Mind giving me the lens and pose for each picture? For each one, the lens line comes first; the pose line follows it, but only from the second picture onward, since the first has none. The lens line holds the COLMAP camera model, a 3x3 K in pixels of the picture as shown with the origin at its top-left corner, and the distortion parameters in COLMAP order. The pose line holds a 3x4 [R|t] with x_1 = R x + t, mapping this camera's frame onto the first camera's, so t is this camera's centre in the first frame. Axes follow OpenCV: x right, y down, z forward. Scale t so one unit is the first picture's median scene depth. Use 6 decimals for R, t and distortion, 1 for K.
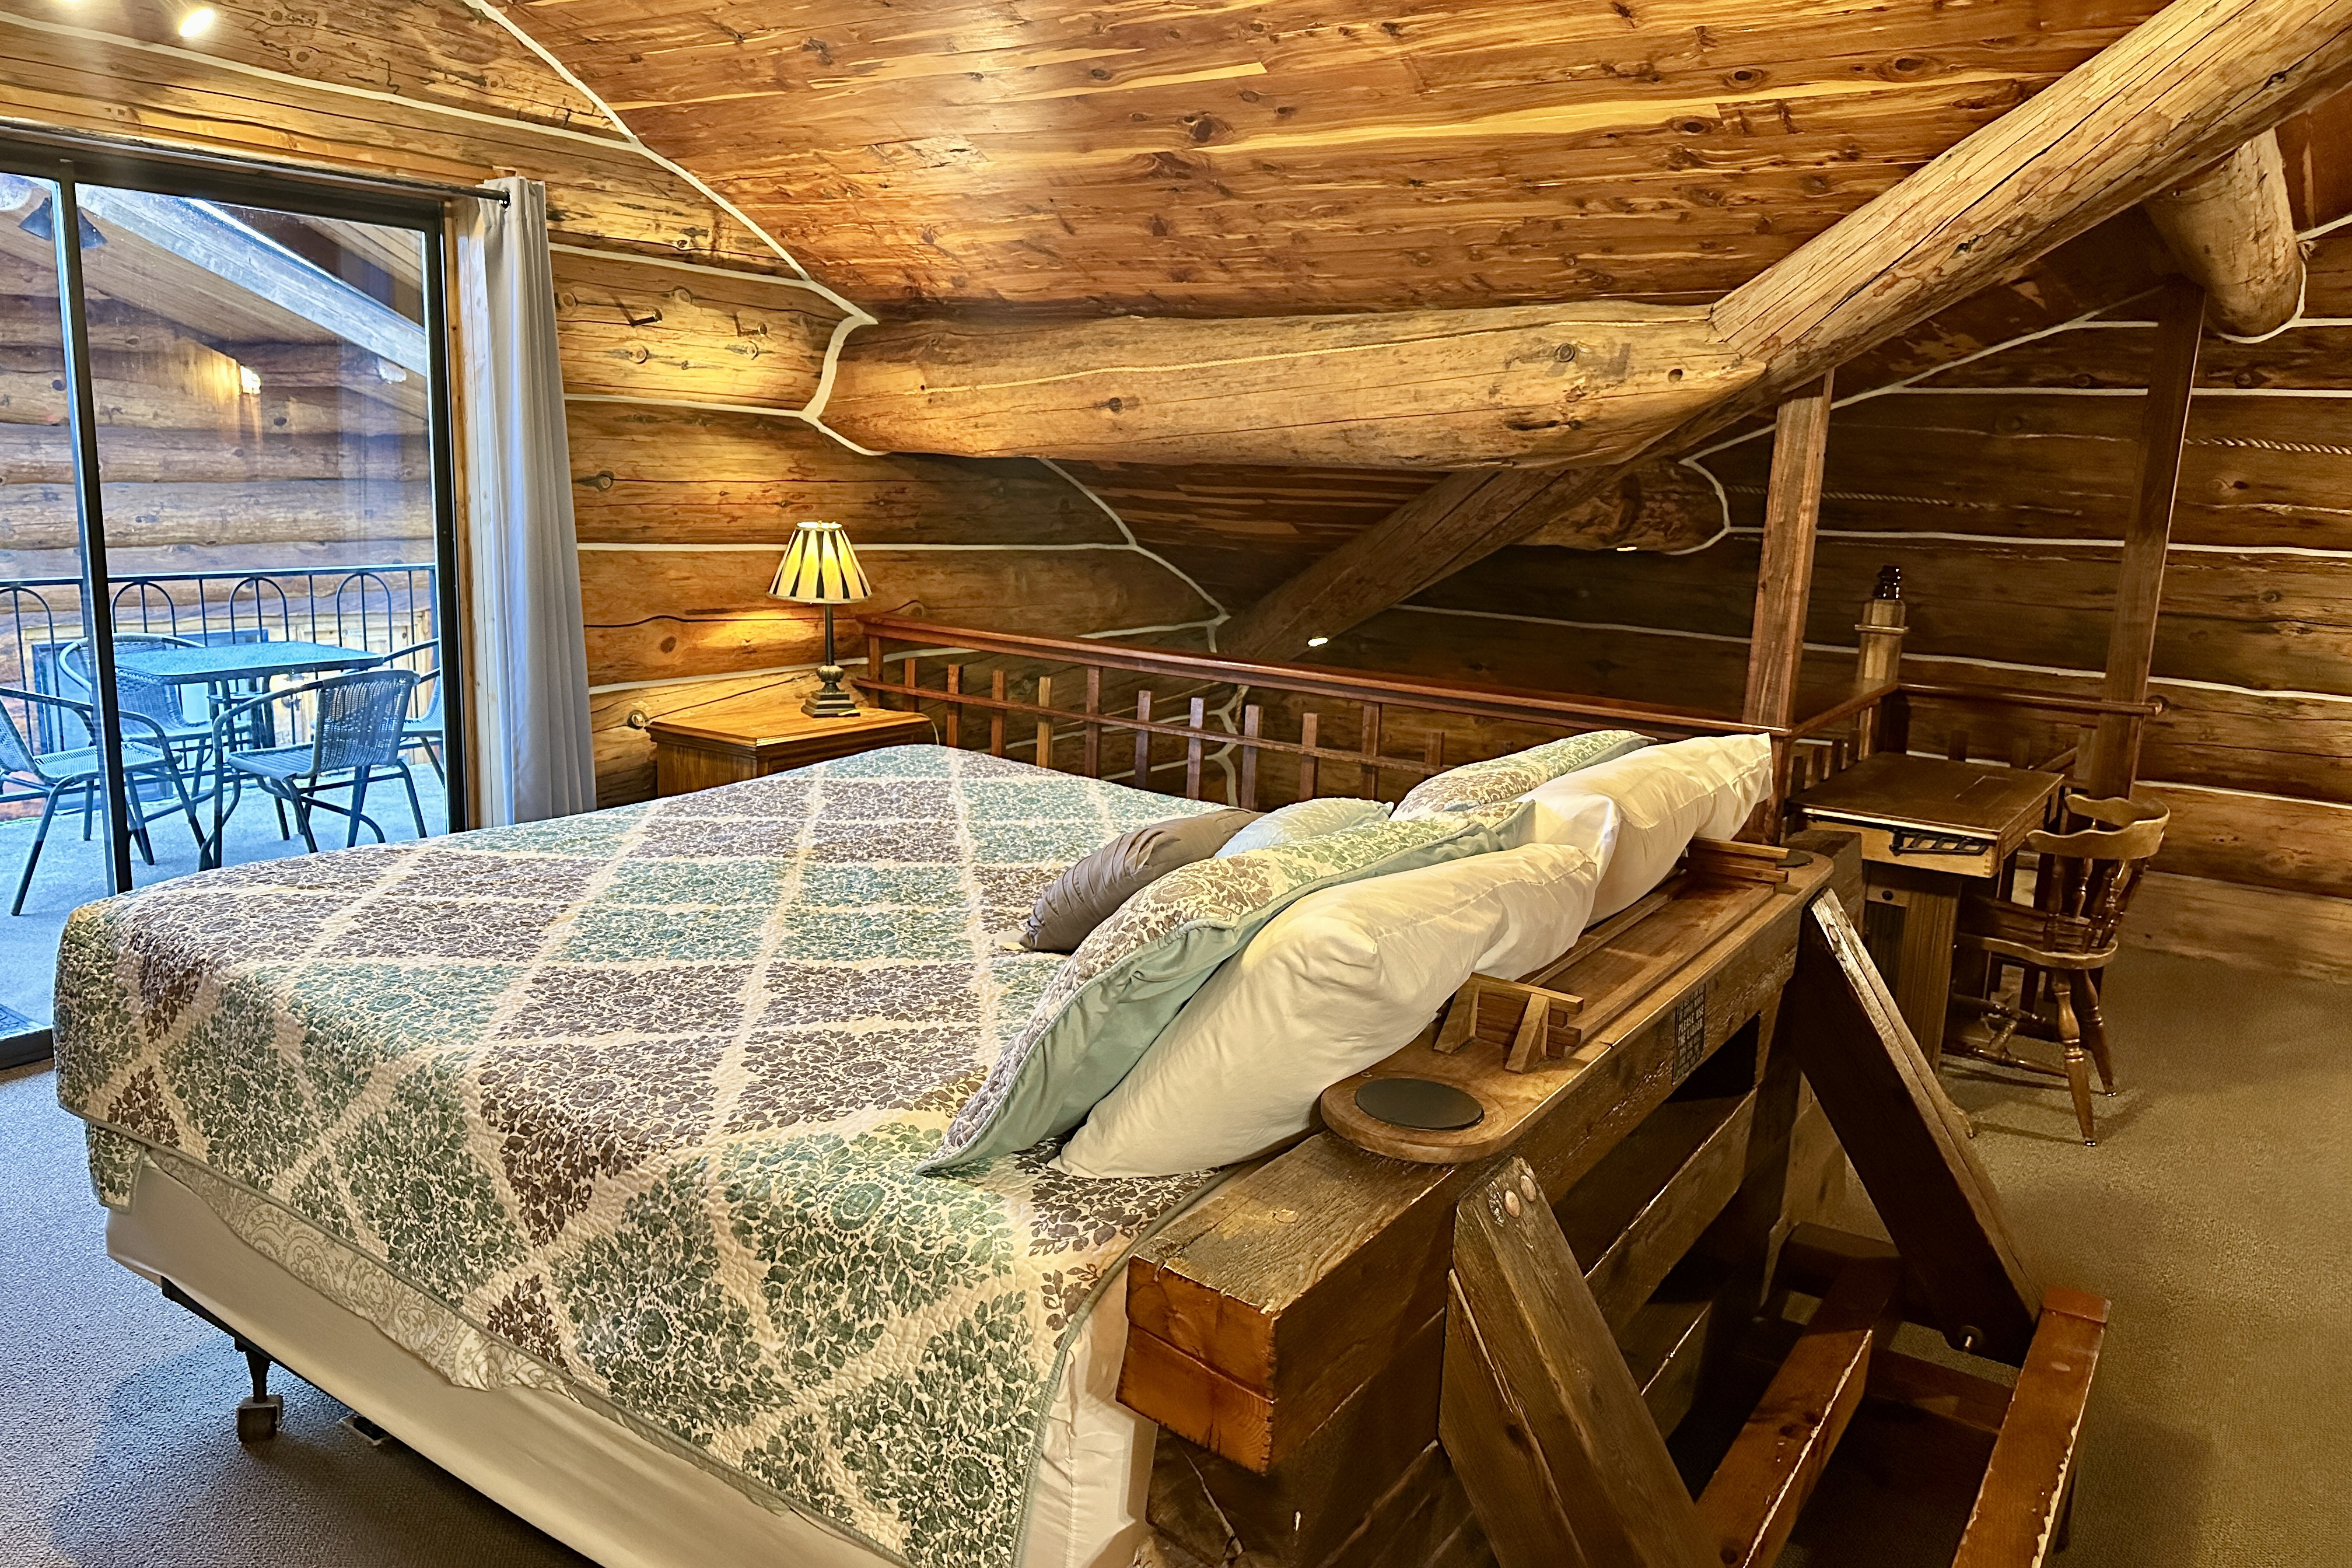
lens RADIAL K [[1648.5, 0, 1178.7], [0, 1648.5, 785.1], [0, 0, 1]] dist [0.053612, -0.052340]
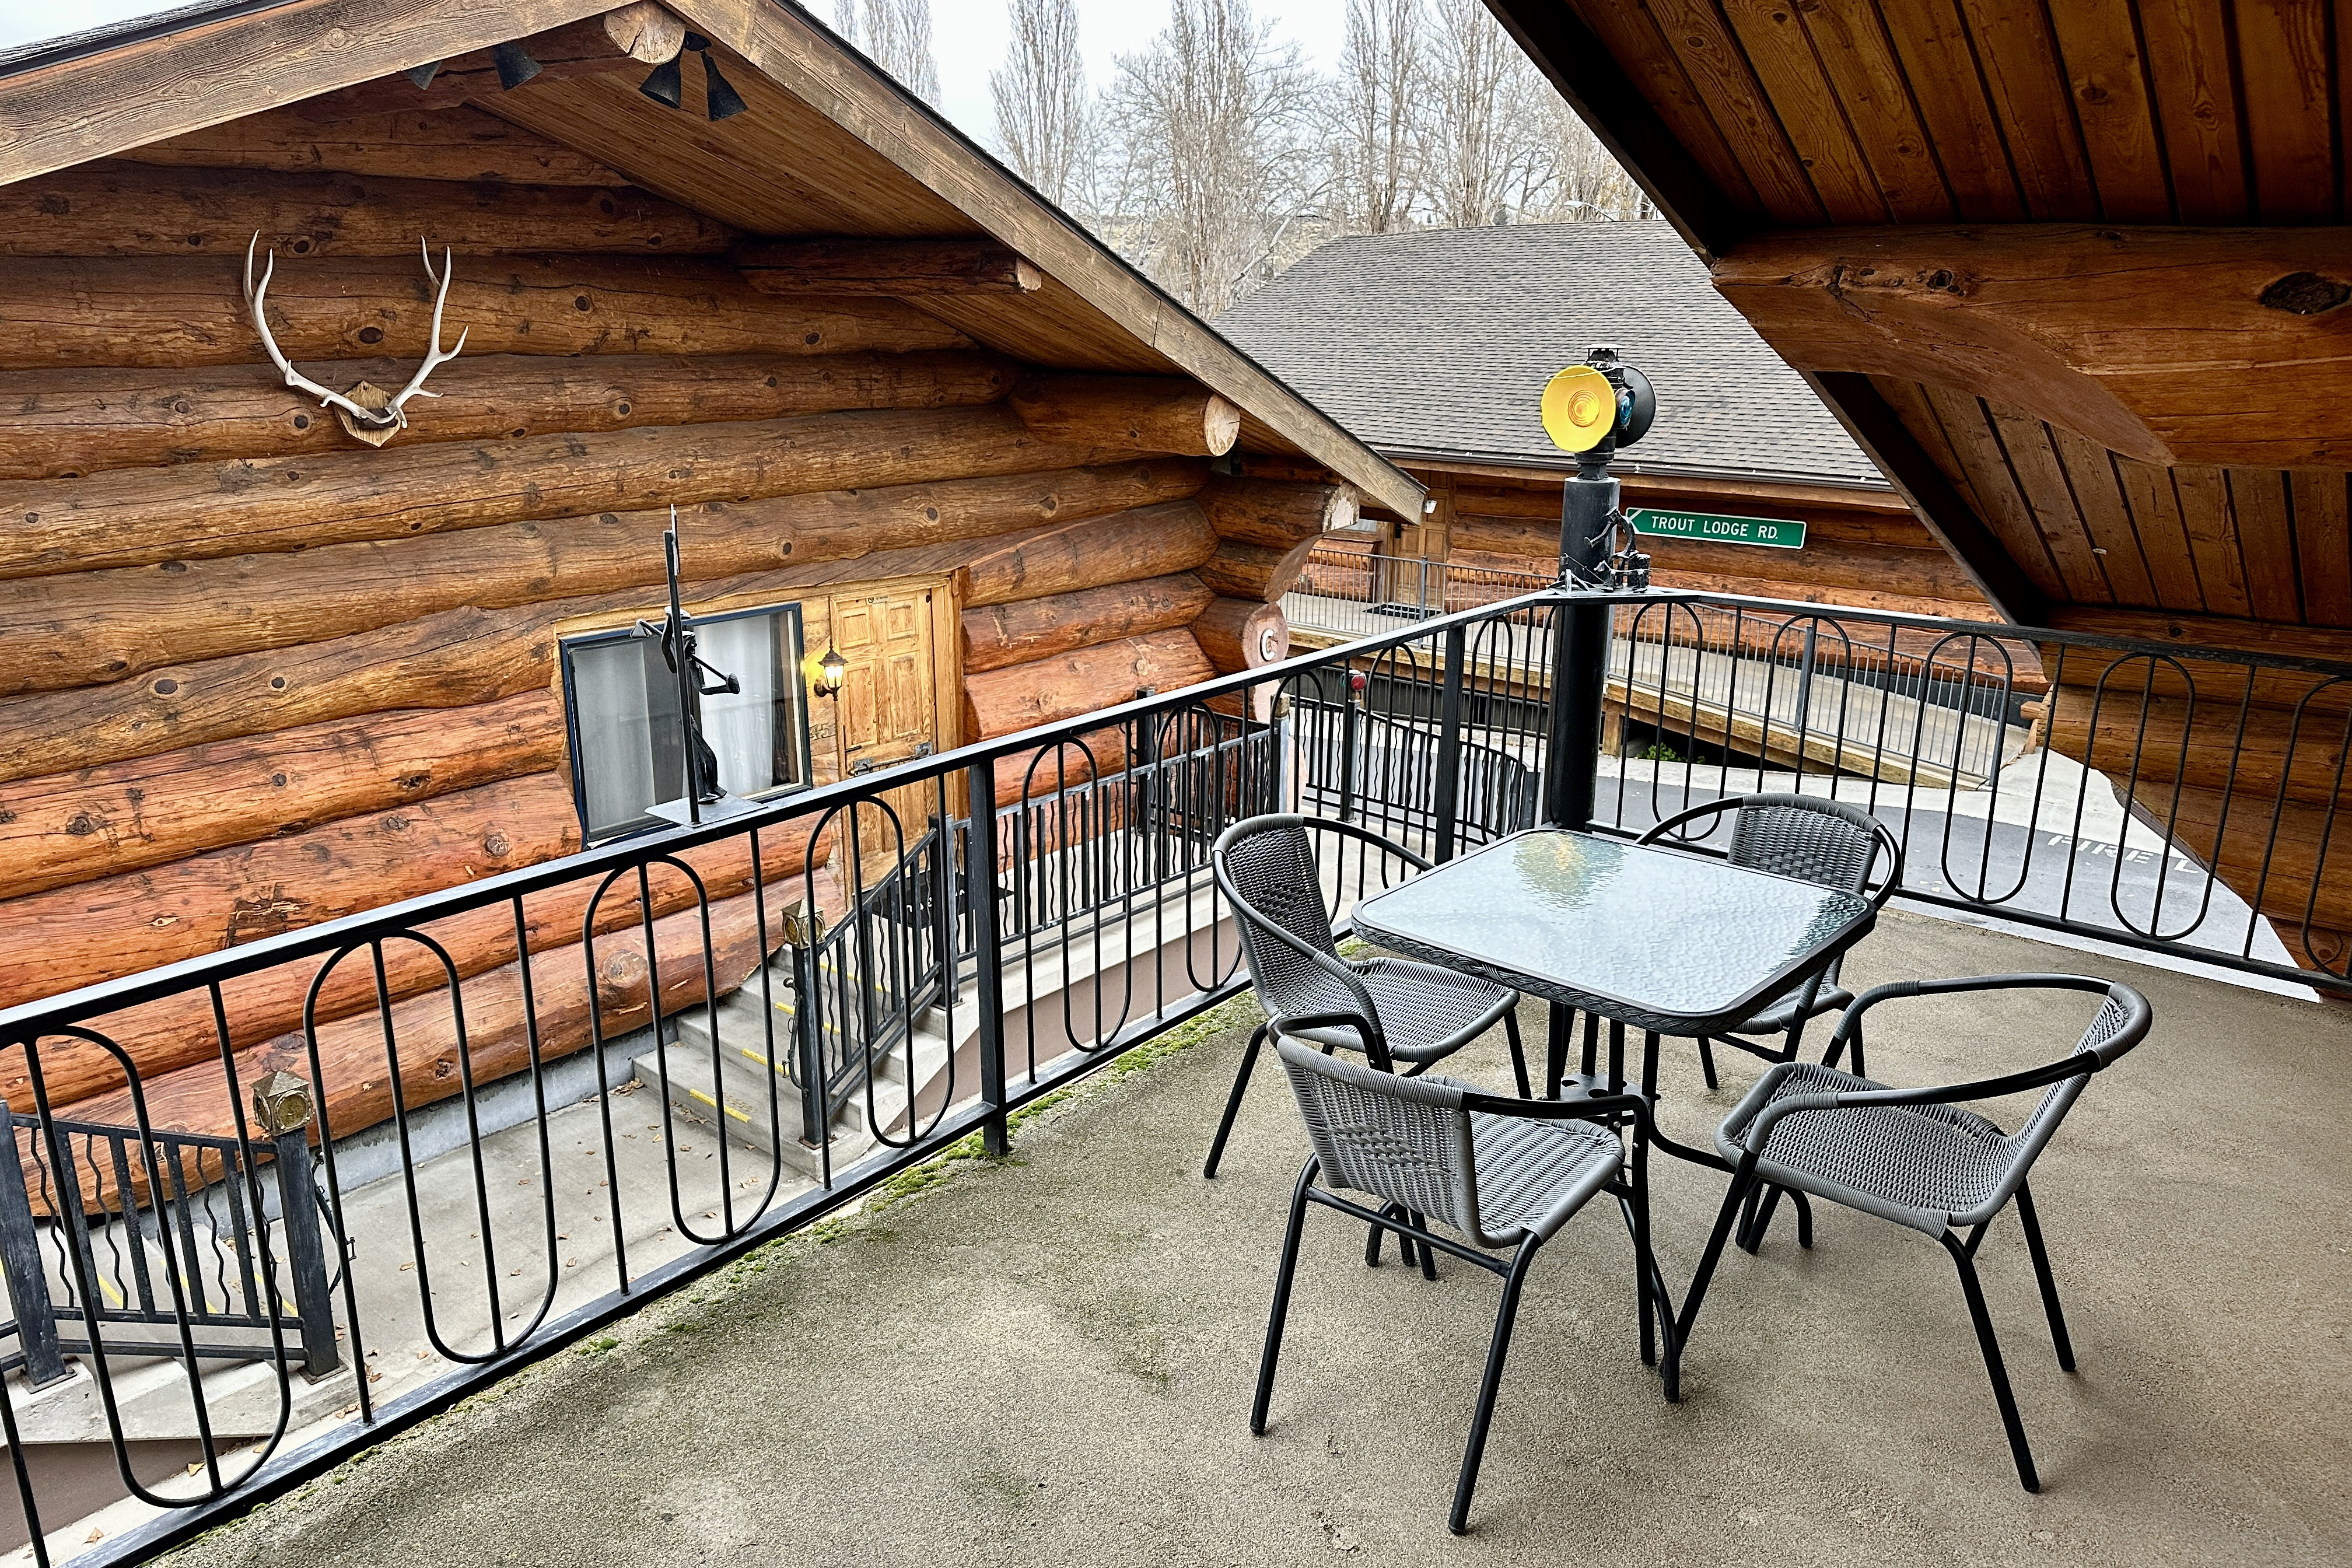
lens RADIAL K [[1648.5, 0, 1171.5], [0, 1648.5, 777.7], [0, 0, 1]] dist [0.053612, -0.052340]
pose [[0.993250, 0.010598, -0.115508, -0.292460], [-0.001282, 0.996760, 0.080424, -0.078524], [0.115986, -0.079733, 0.990045, 0.240426]]
